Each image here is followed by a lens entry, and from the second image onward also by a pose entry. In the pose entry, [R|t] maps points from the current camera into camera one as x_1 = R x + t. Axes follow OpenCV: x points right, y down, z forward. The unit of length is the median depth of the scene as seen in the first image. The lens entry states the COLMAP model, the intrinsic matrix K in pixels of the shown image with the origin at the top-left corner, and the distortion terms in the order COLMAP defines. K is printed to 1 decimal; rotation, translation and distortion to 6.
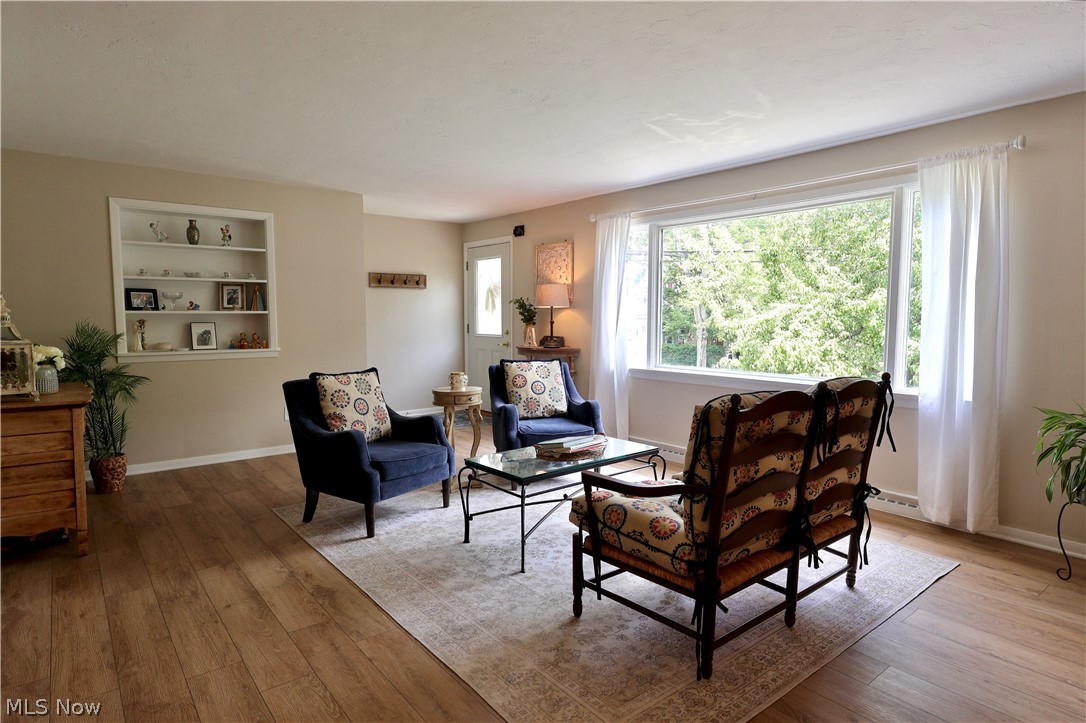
lens RADIAL K [[587.0, 0, 538.6], [0, 587.0, 357.8], [0, 0, 1]] dist [0.004148, 0.001245]
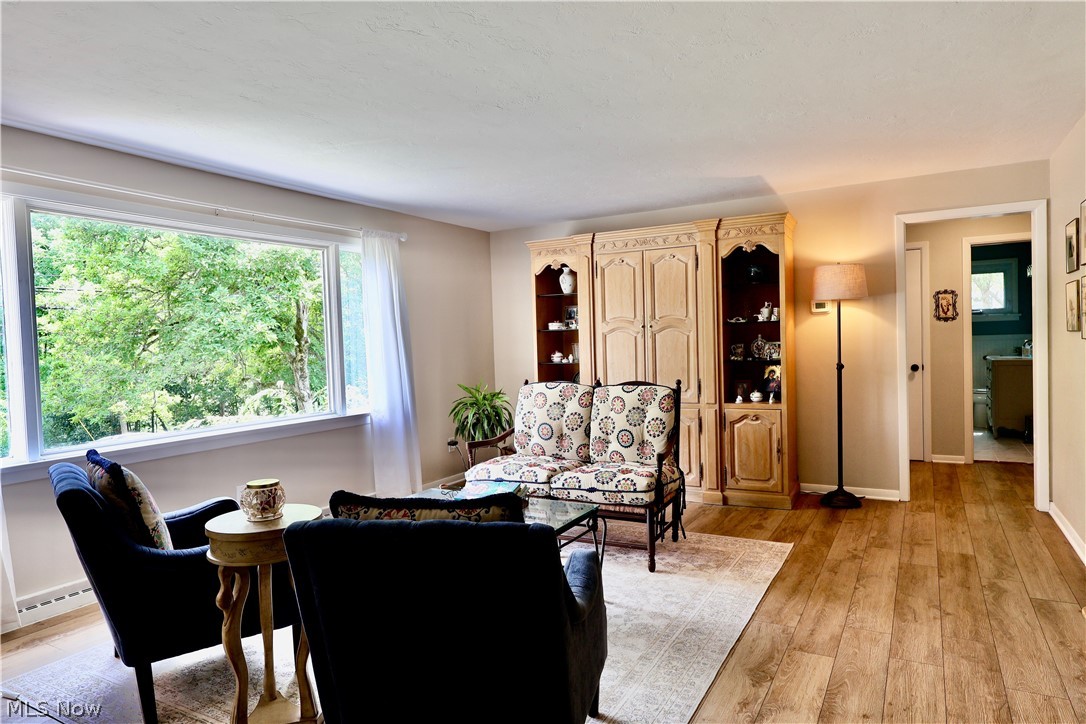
lens RADIAL K [[676.6, 0, 537.3], [0, 676.6, 362.4], [0, 0, 1]] dist [0.004000, -0.000169]
pose [[-0.356781, -0.011796, 0.934114, -1.417107], [0.111642, 0.992216, 0.055170, -0.148189], [-0.927493, 0.123970, -0.352687, 1.963348]]
